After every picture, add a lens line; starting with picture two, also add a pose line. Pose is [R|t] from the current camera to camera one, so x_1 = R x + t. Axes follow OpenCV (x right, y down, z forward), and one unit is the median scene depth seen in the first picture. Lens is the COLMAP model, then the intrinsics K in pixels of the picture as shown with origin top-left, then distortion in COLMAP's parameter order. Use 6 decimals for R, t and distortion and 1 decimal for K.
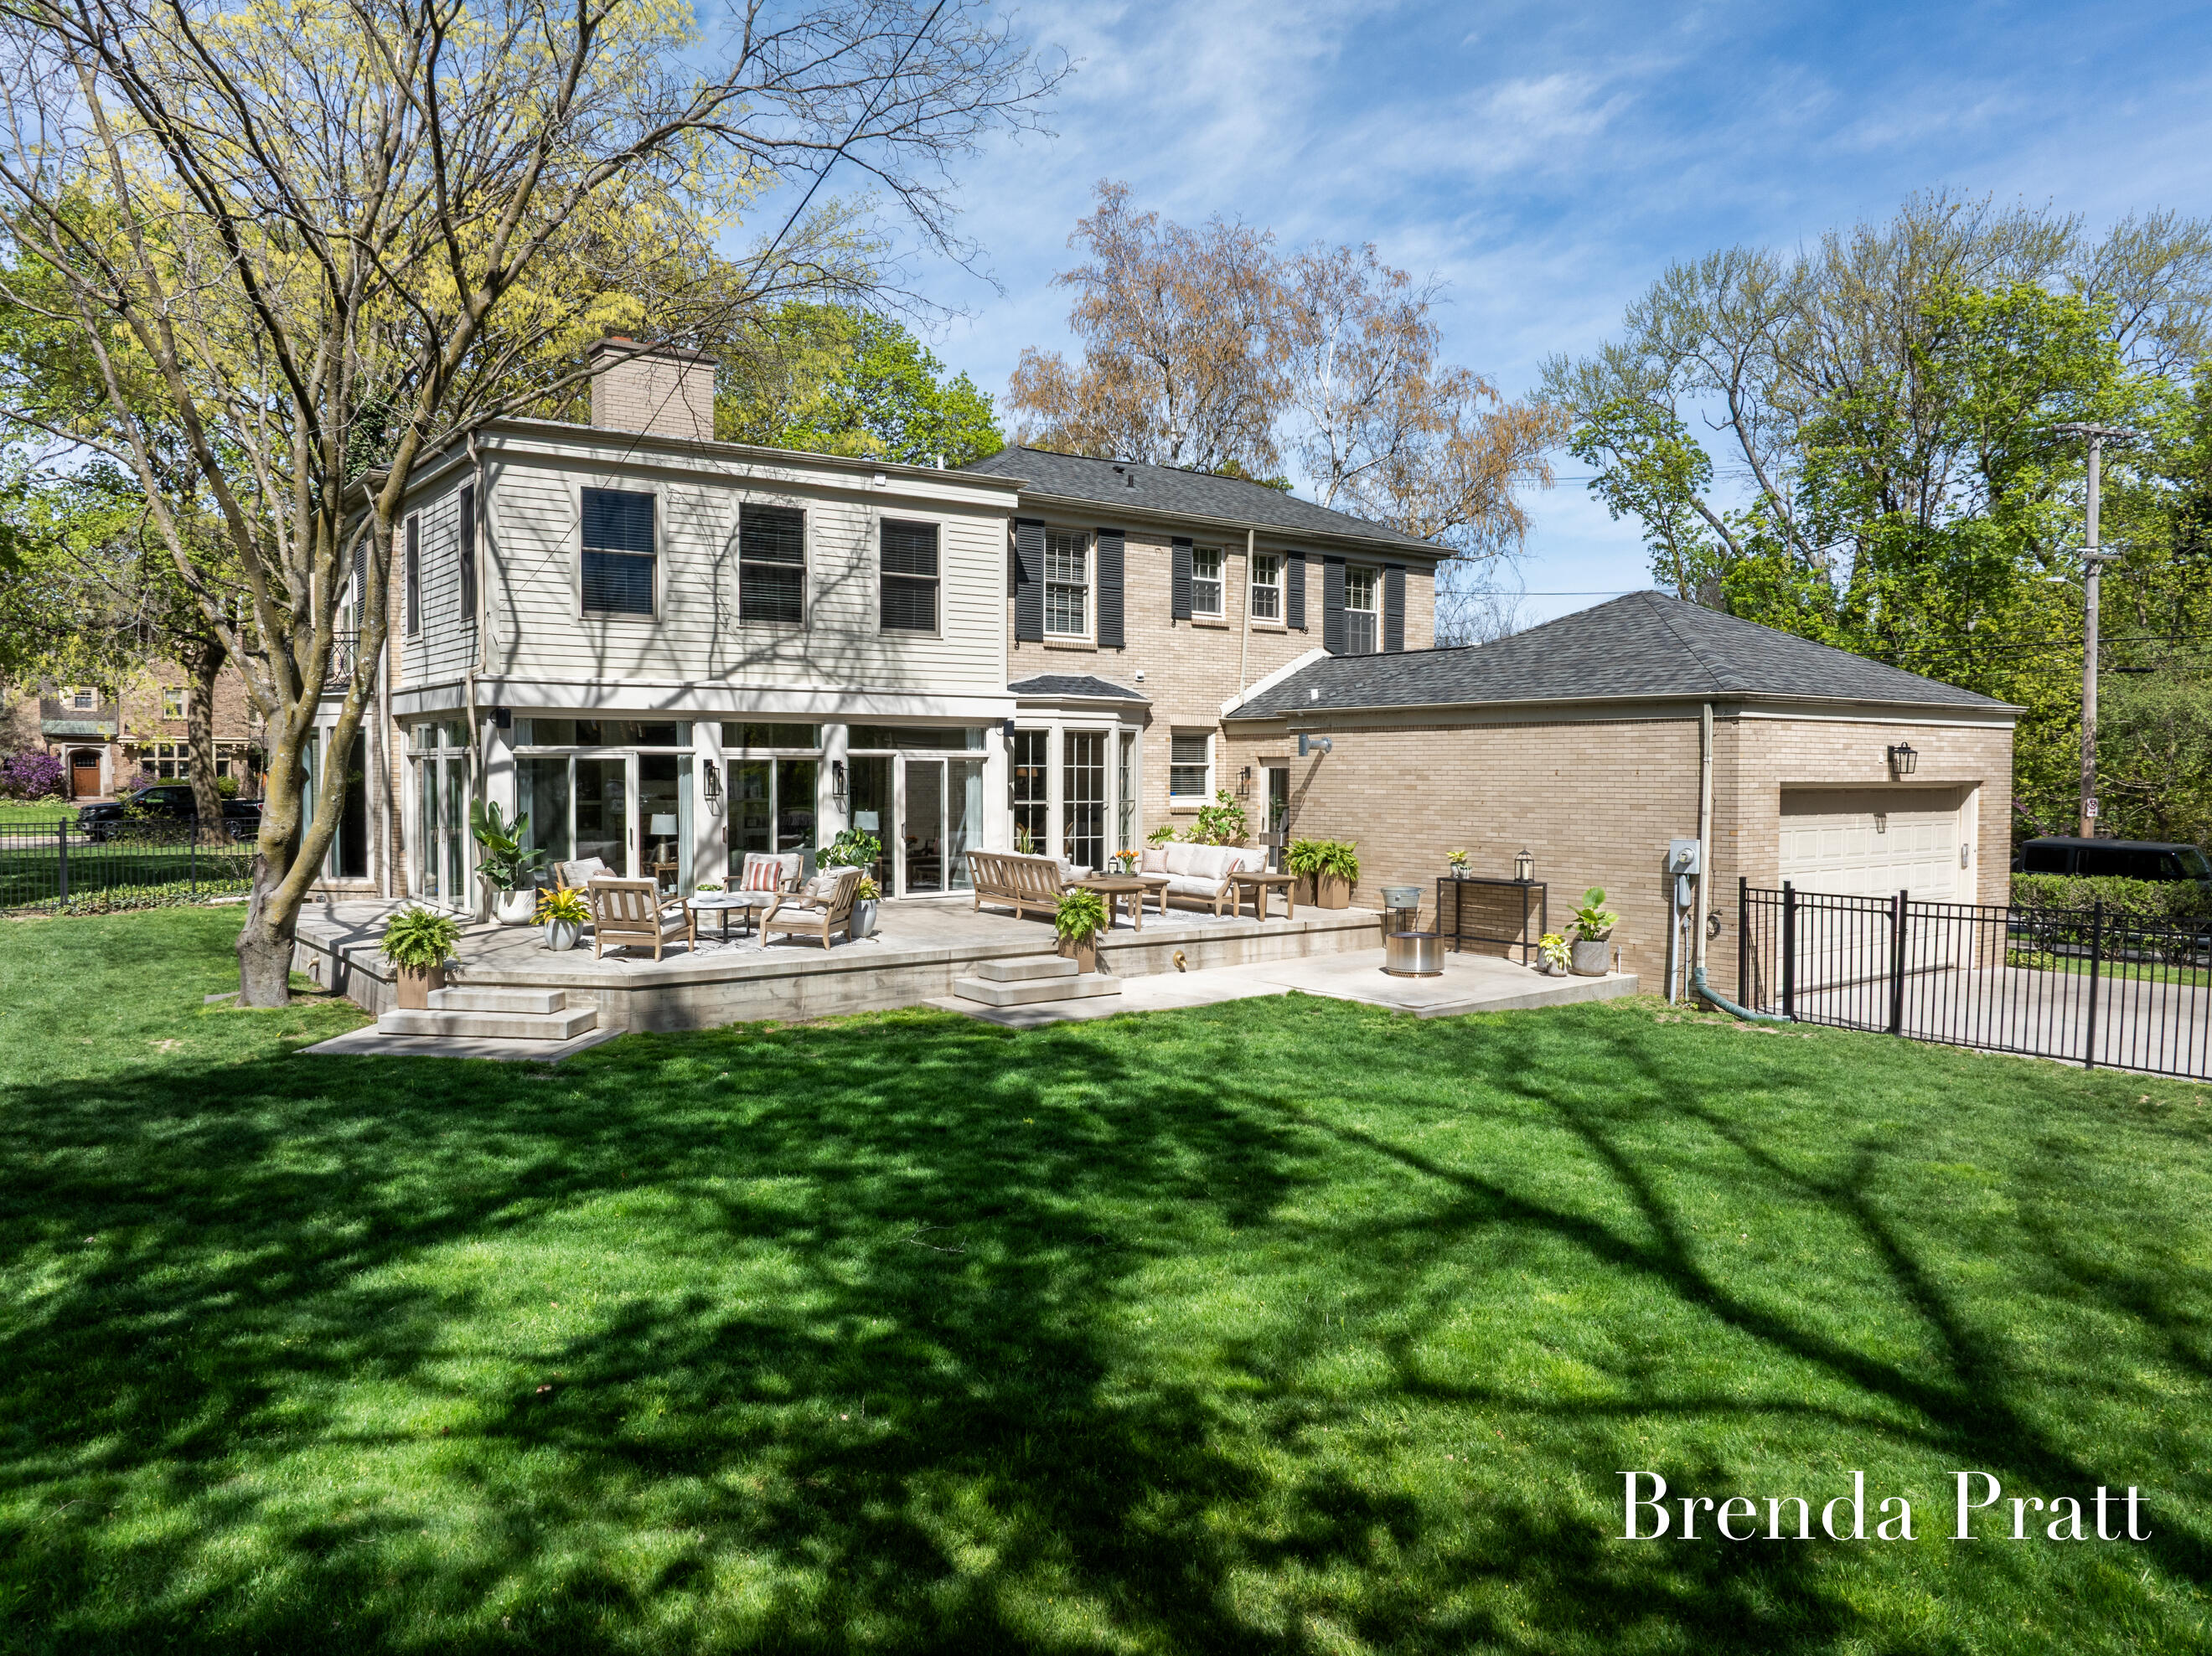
lens RADIAL K [[1558.0, 0, 1106.0], [0, 1558.0, 828.0], [0, 0, 1]] dist [-0.056258, -0.002157]
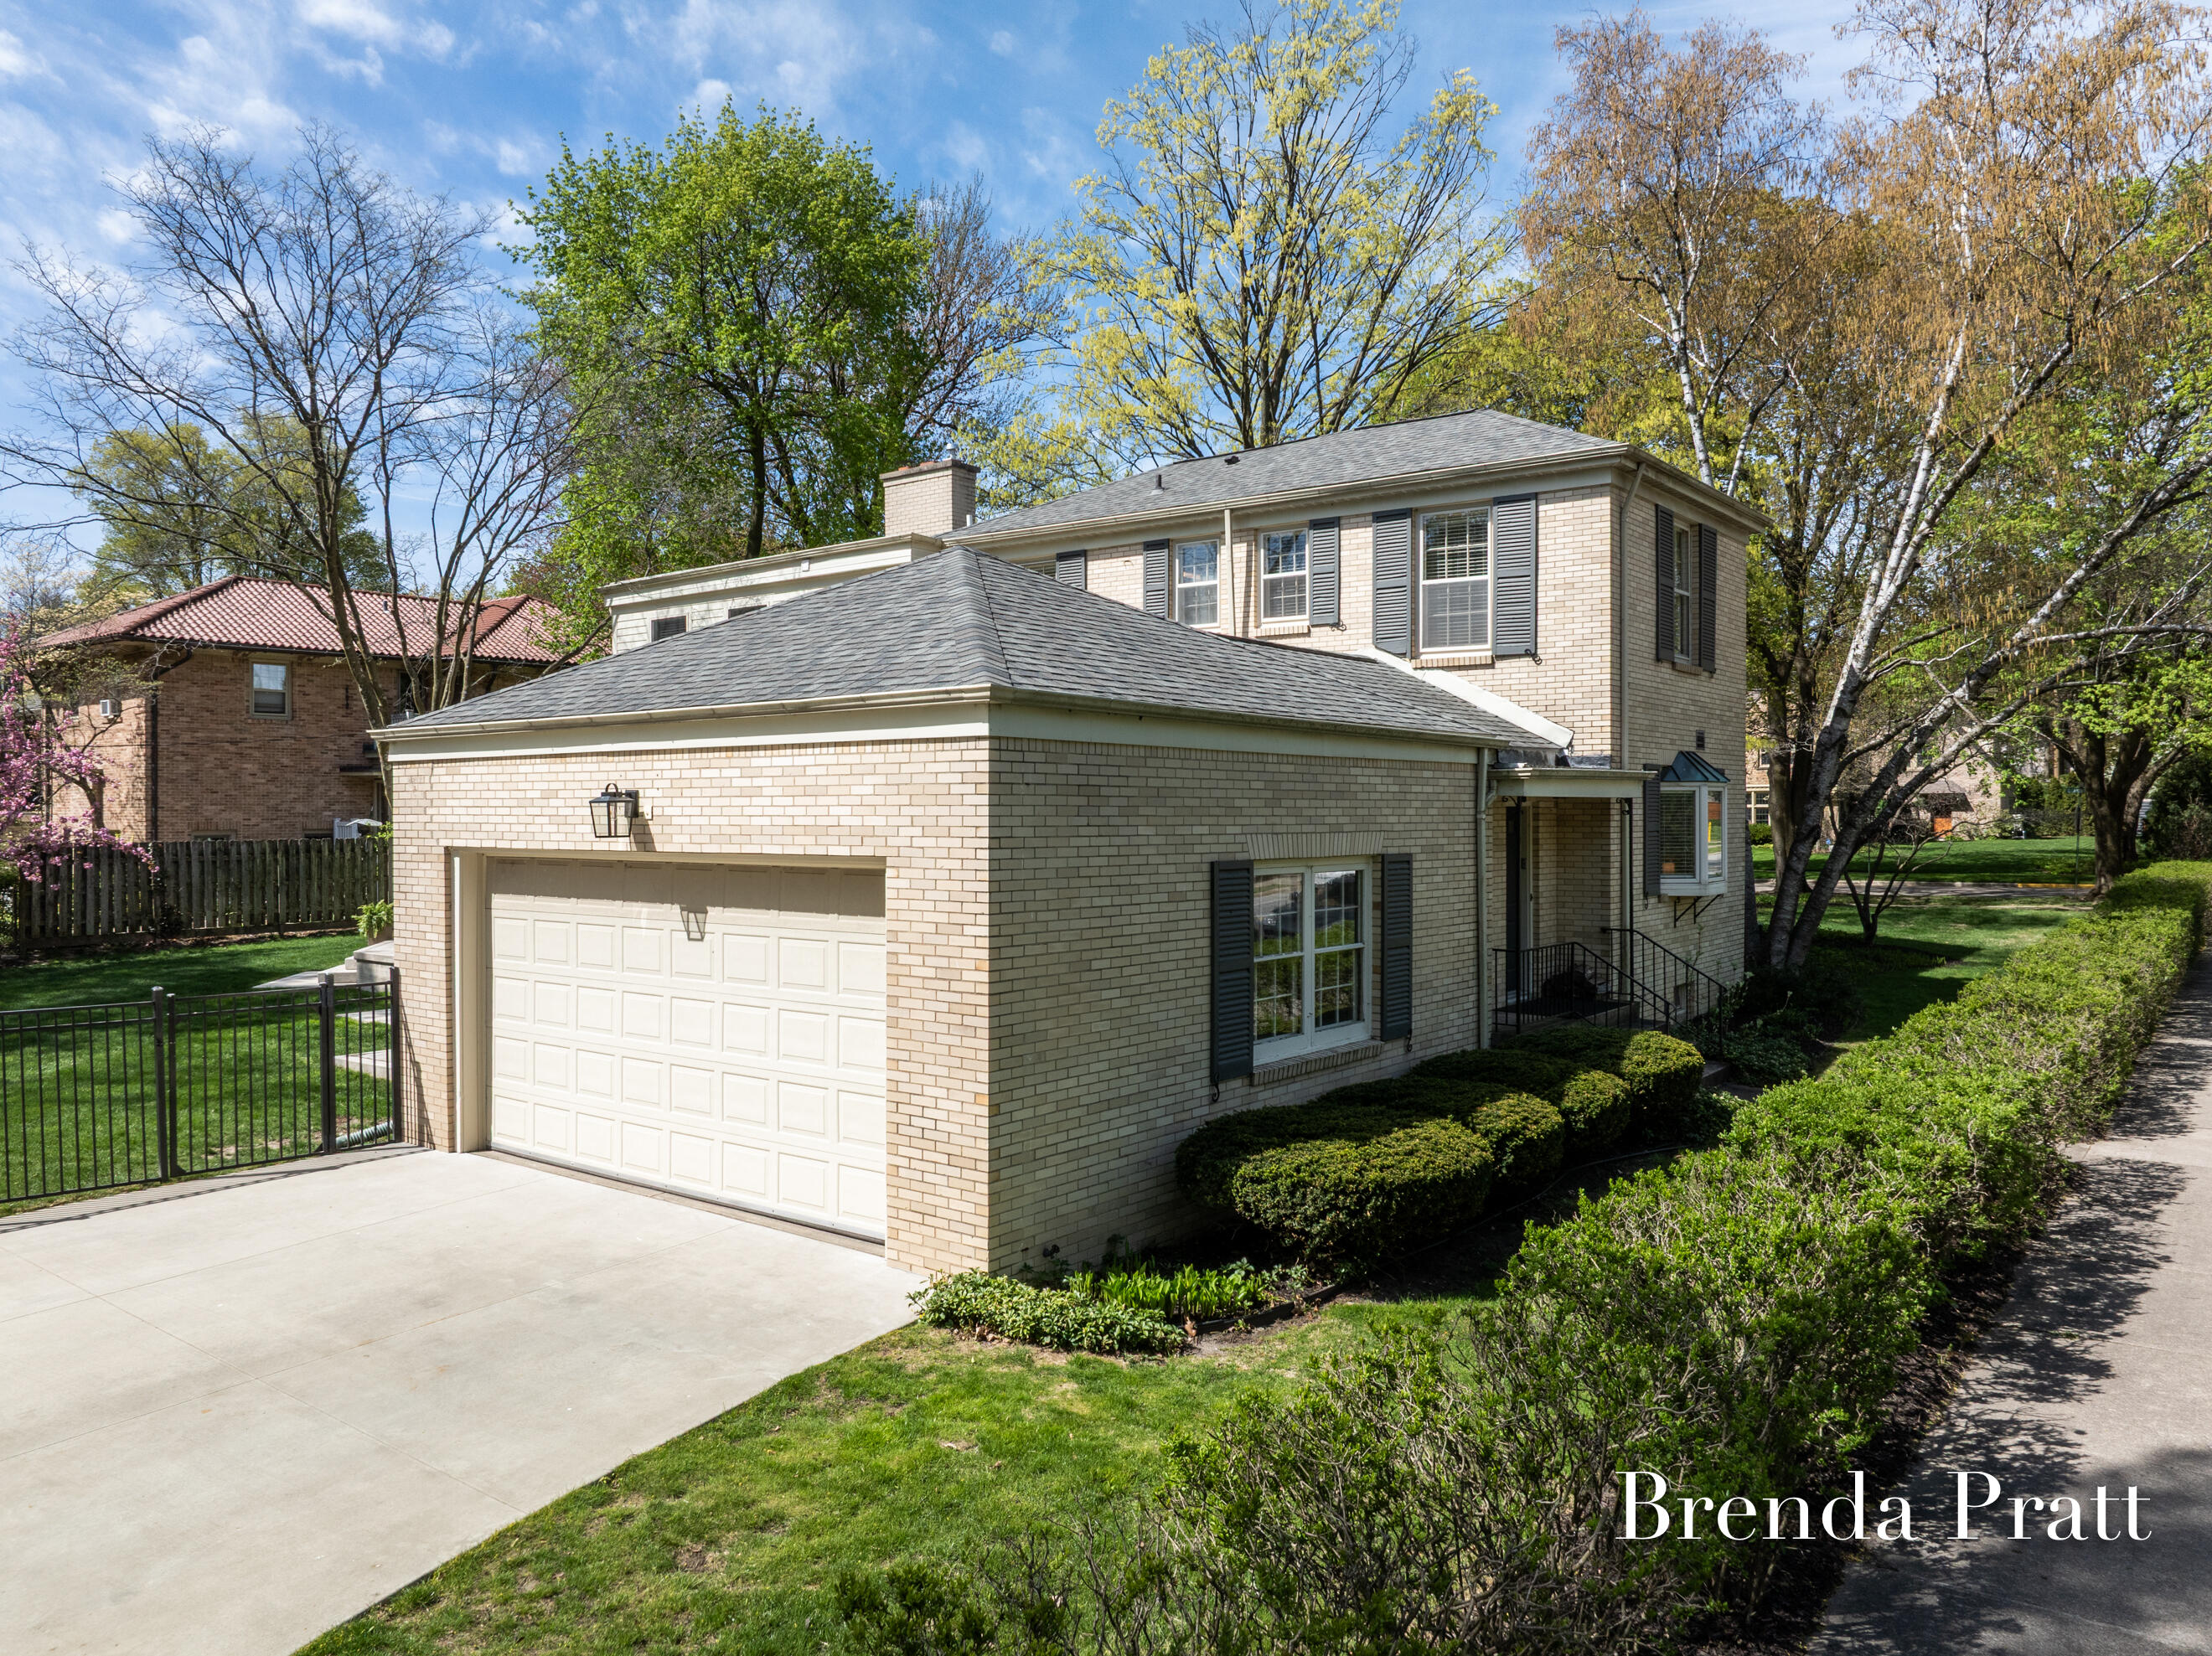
lens RADIAL K [[1558.0, 0, 1106.0], [0, 1558.0, 828.0], [0, 0, 1]] dist [-0.056258, -0.002157]
pose [[0.263671, -0.007114, -0.964586, 1.031652], [-0.046758, 0.998703, -0.020147, -0.022615], [0.963479, 0.050415, 0.262997, 0.955441]]
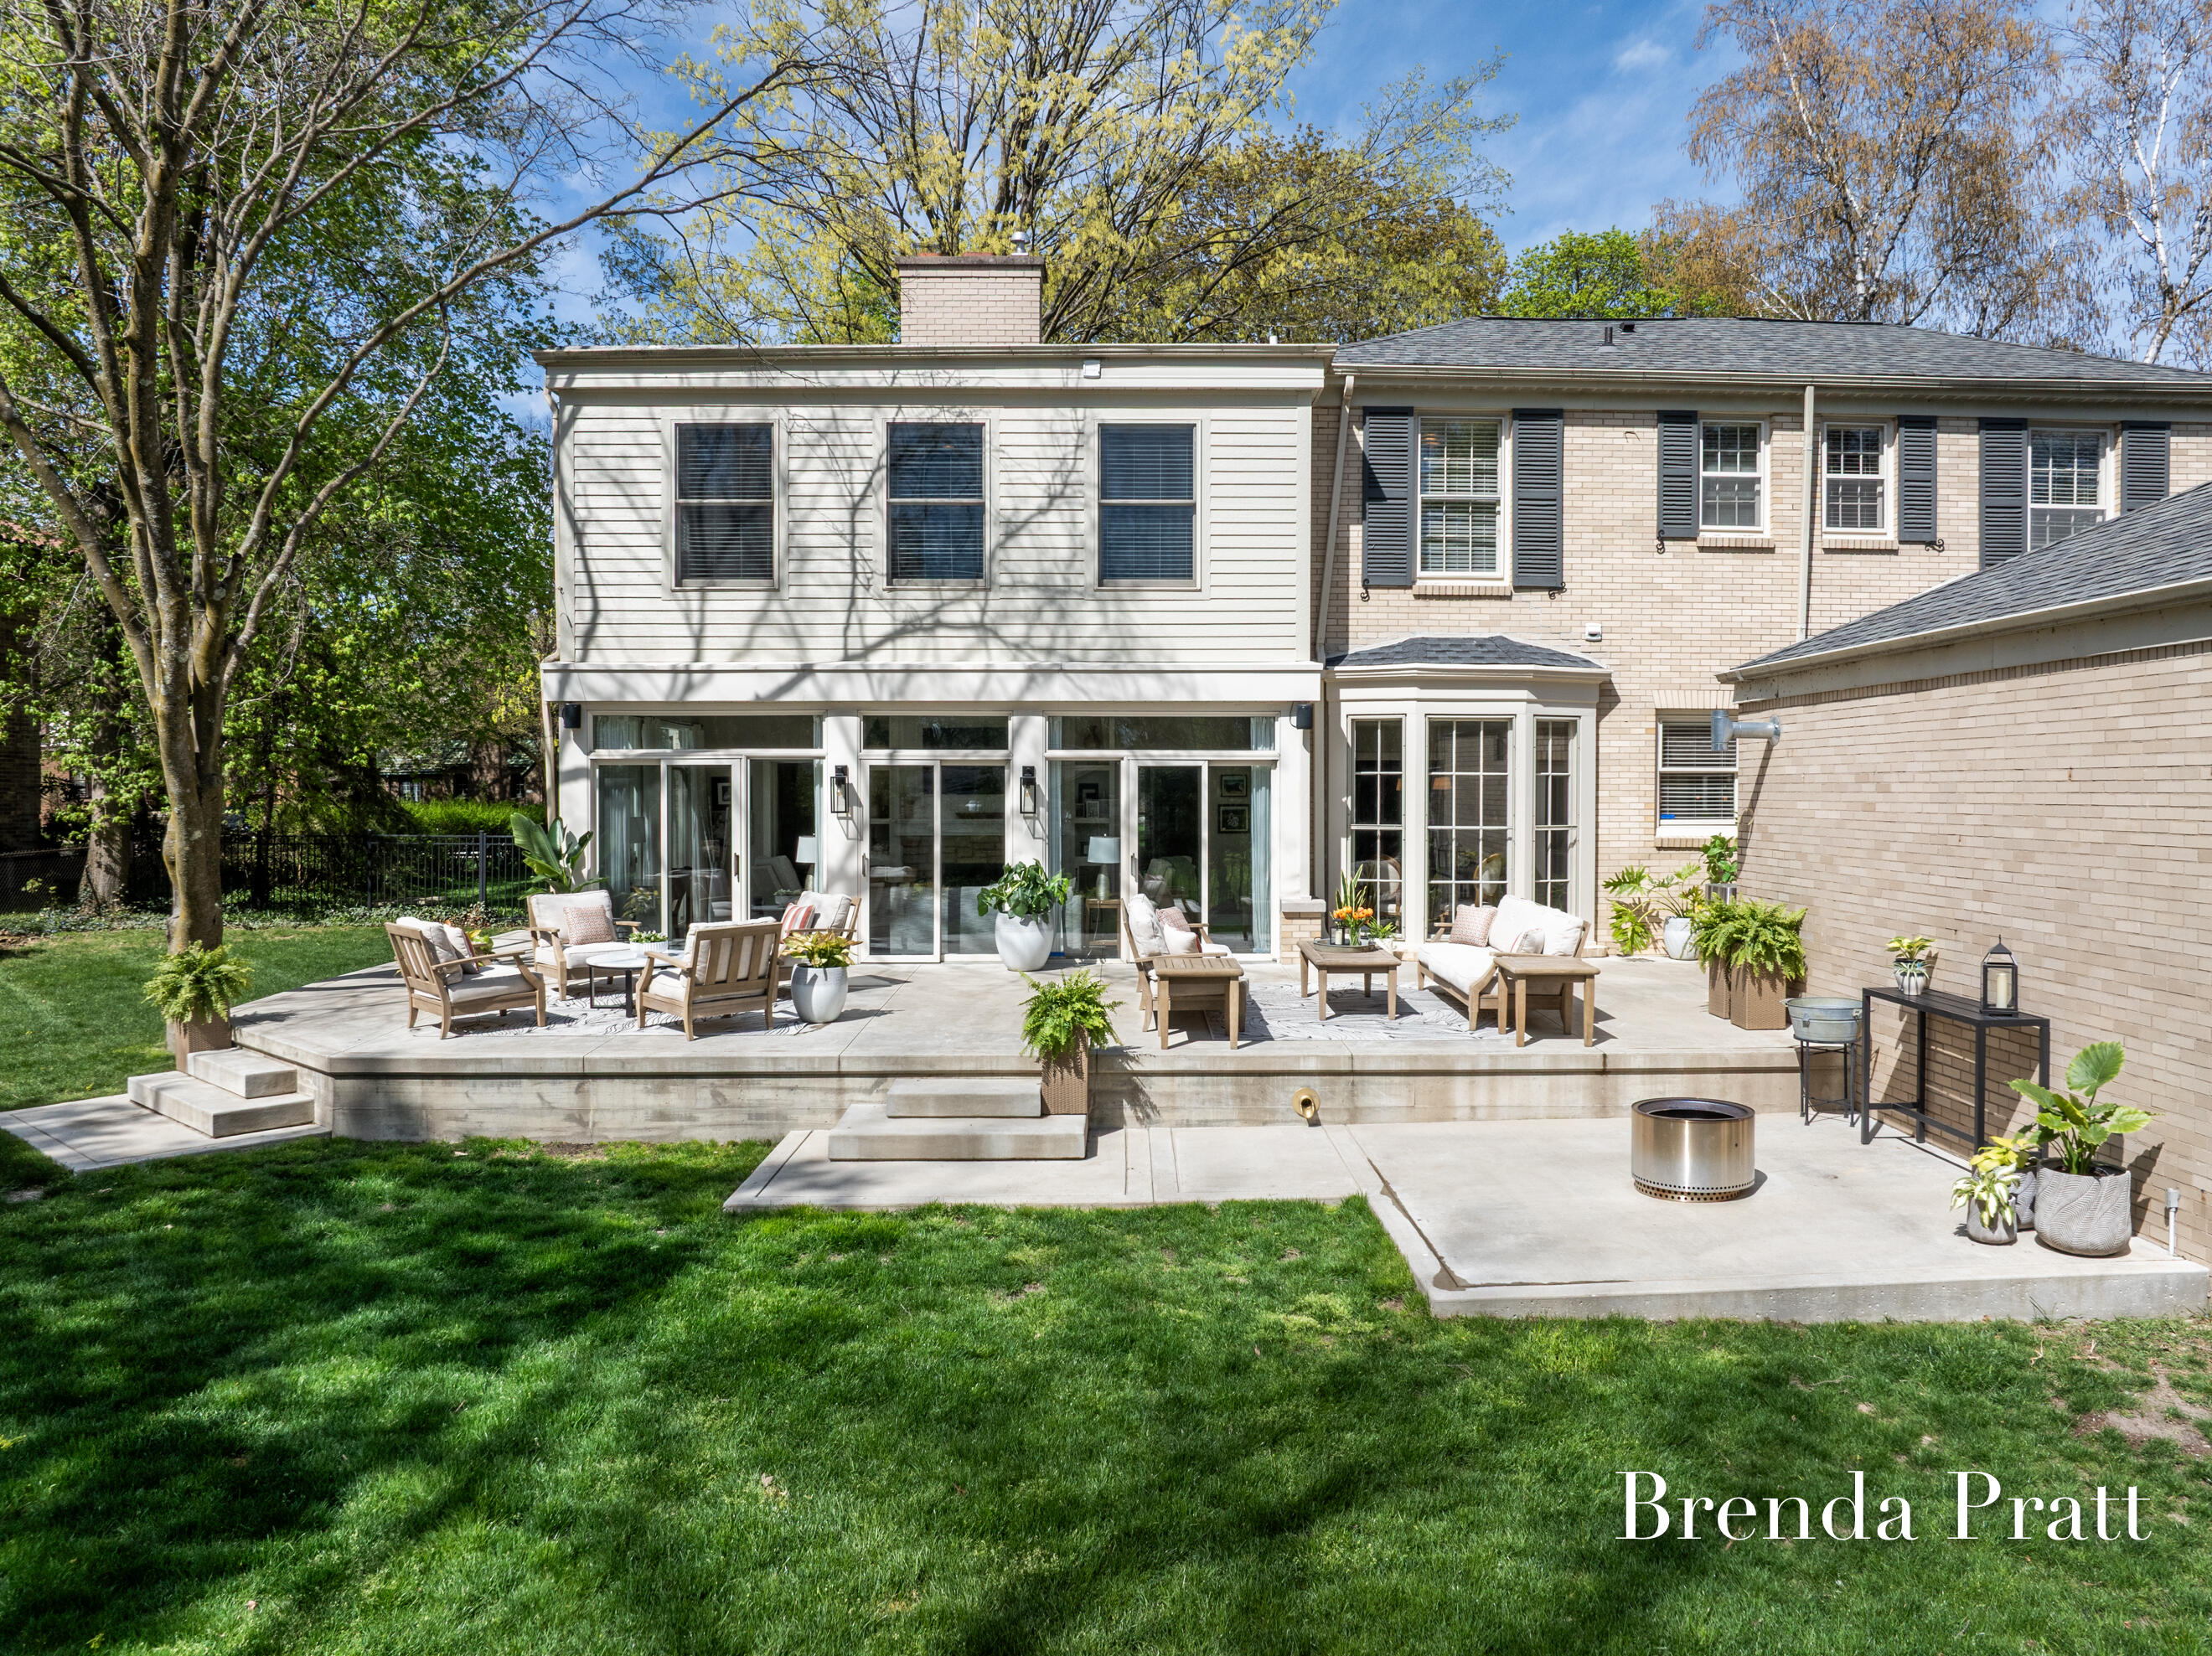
lens RADIAL K [[1603.7, 0, 1106.0], [0, 1603.7, 828.0], [0, 0, 1]] dist [-0.044857, -0.002033]
pose [[0.812316, 0.012744, -0.583078, 0.297828], [-0.020425, 0.999770, -0.006604, -0.010603], [0.582859, 0.017274, 0.812389, 0.427697]]
